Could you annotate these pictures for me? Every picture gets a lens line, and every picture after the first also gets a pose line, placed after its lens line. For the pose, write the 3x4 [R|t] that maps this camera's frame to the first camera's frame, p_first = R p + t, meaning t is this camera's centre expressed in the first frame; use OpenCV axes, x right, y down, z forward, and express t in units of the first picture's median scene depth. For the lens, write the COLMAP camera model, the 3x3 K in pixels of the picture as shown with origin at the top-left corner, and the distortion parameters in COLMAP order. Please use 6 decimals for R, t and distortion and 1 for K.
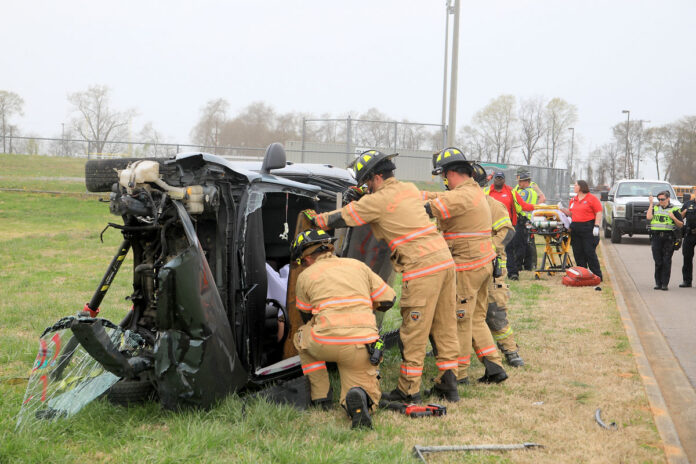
lens RADIAL K [[1230.8, 0, 284.6], [0, 1230.8, 208.4], [0, 0, 1]] dist [0.079989, 0.240451]
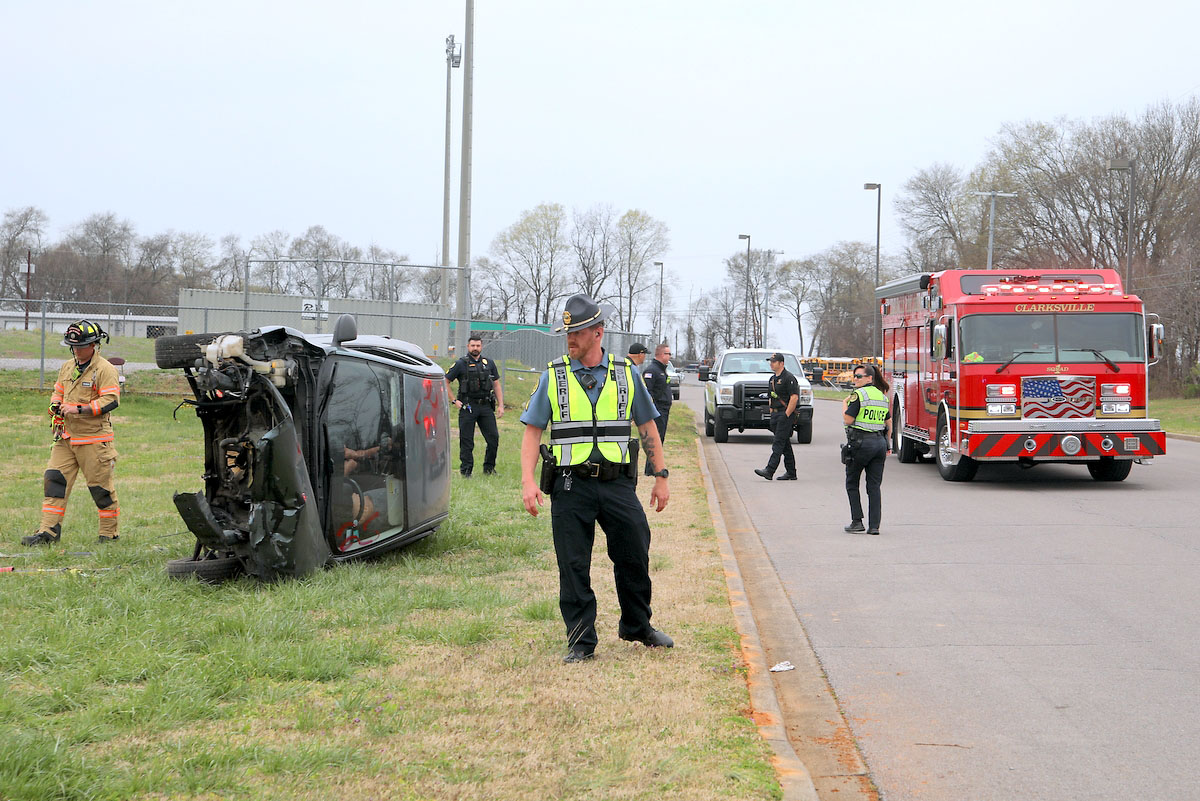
lens RADIAL K [[2216.3, 0, 646.7], [0, 2216.3, 395.7], [0, 0, 1]] dist [0.066130, 0.225587]
pose [[0.975602, -0.016404, 0.218932, -0.037384], [0.017291, 0.999848, -0.002138, 0.004217], [-0.218863, 0.005872, 0.975738, -0.174684]]
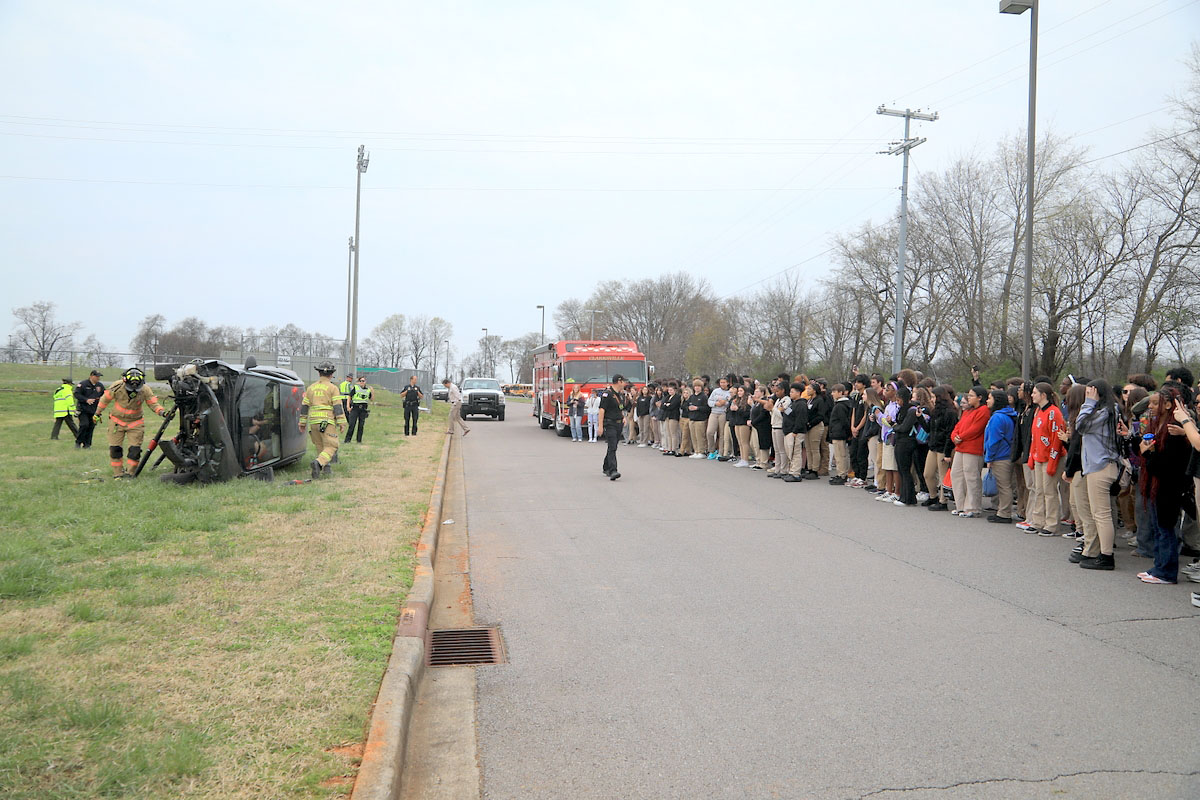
lens RADIAL K [[990.8, 0, 600.0], [0, 990.8, 400.0], [0, 0, 1]] dist [-0.129910, 0.146195]
pose [[0.929654, -0.015945, 0.368090, -0.015465], [0.017522, 0.999846, -0.000942, 0.007260], [-0.368018, 0.007325, 0.929790, -0.160262]]
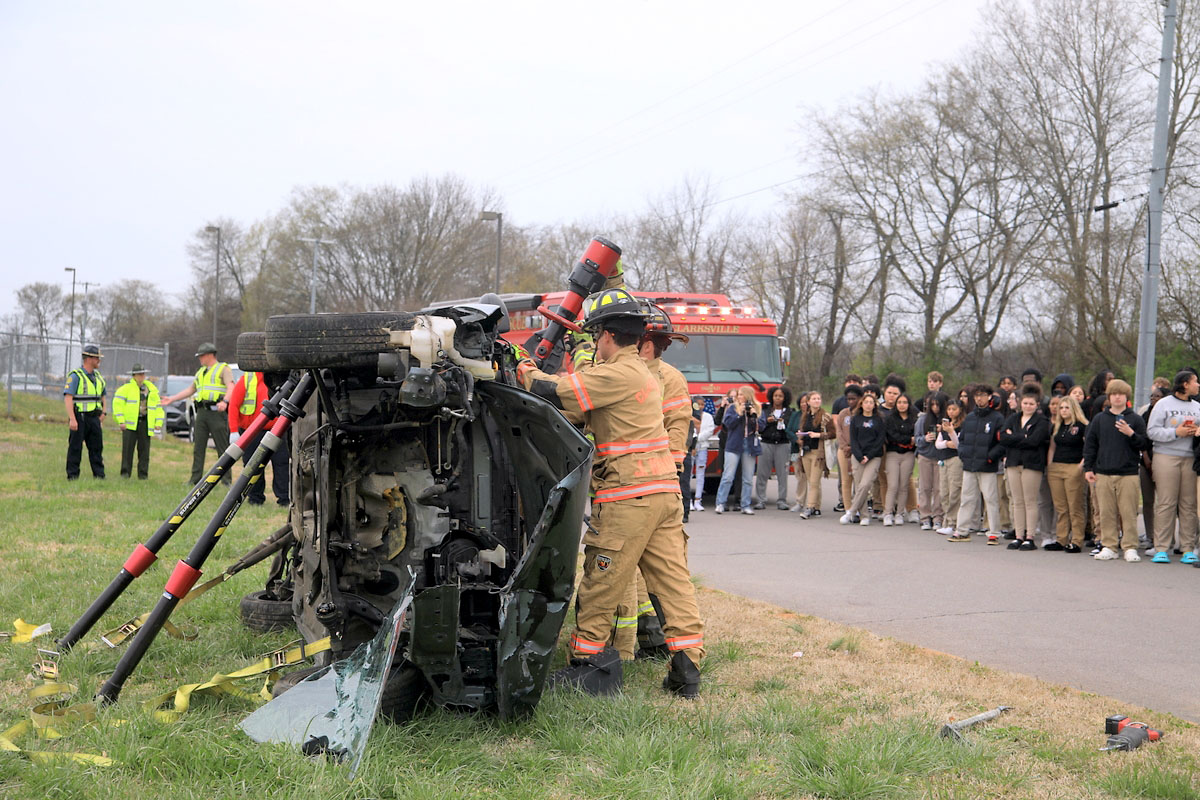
lens RADIAL K [[1740.9, 0, 600.0], [0, 1740.9, 400.0], [0, 0, 1]] dist [0.111898, 0.025407]
pose [[0.830804, -0.006603, 0.556526, -0.110176], [0.009358, 0.999954, -0.002107, 0.001142], [-0.556486, 0.006958, 0.830828, 0.050114]]
